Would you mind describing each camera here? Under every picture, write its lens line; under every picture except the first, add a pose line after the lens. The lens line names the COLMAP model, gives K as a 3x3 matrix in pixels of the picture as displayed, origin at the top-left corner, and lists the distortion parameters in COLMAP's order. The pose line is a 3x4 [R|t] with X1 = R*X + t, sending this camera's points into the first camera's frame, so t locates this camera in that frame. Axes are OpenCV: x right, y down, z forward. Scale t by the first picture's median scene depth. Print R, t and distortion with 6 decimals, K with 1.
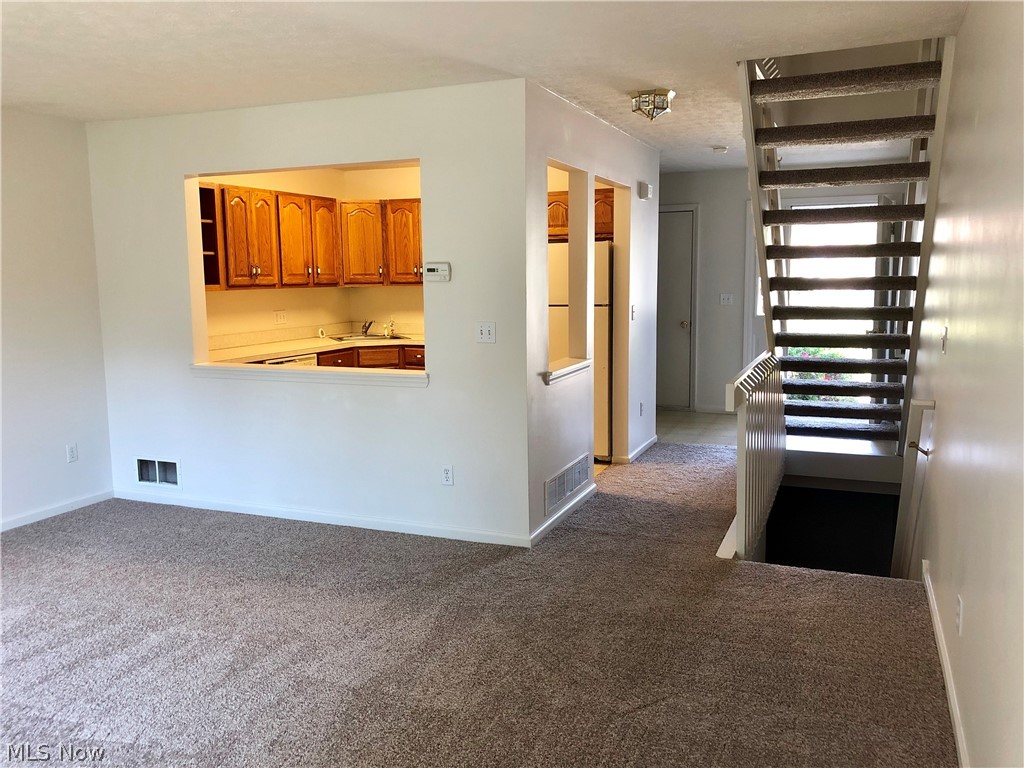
lens RADIAL K [[847.5, 0, 520.2], [0, 847.5, 385.1], [0, 0, 1]] dist [0.049120, -0.017938]
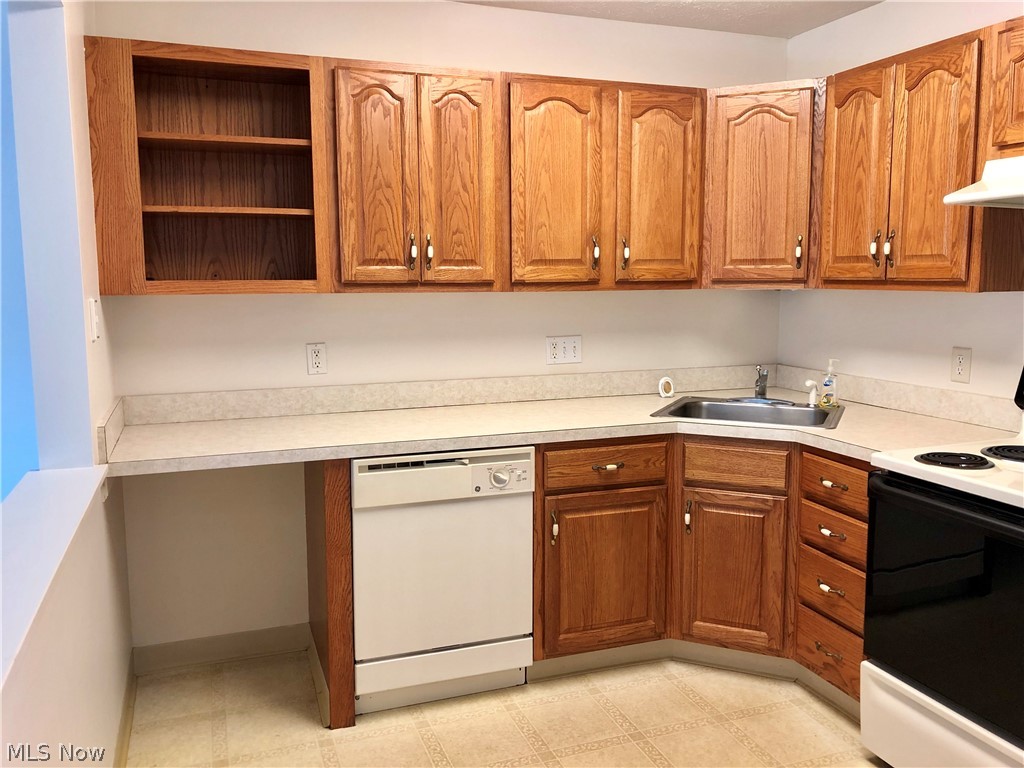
lens RADIAL K [[847.5, 0, 511.2], [0, 847.5, 373.9], [0, 0, 1]] dist [0.049120, -0.017938]
pose [[0.685529, 0.092259, -0.722176, 0.051468], [-0.099871, 0.994478, 0.032243, -0.083512], [0.721163, 0.050021, 0.690958, 0.685281]]
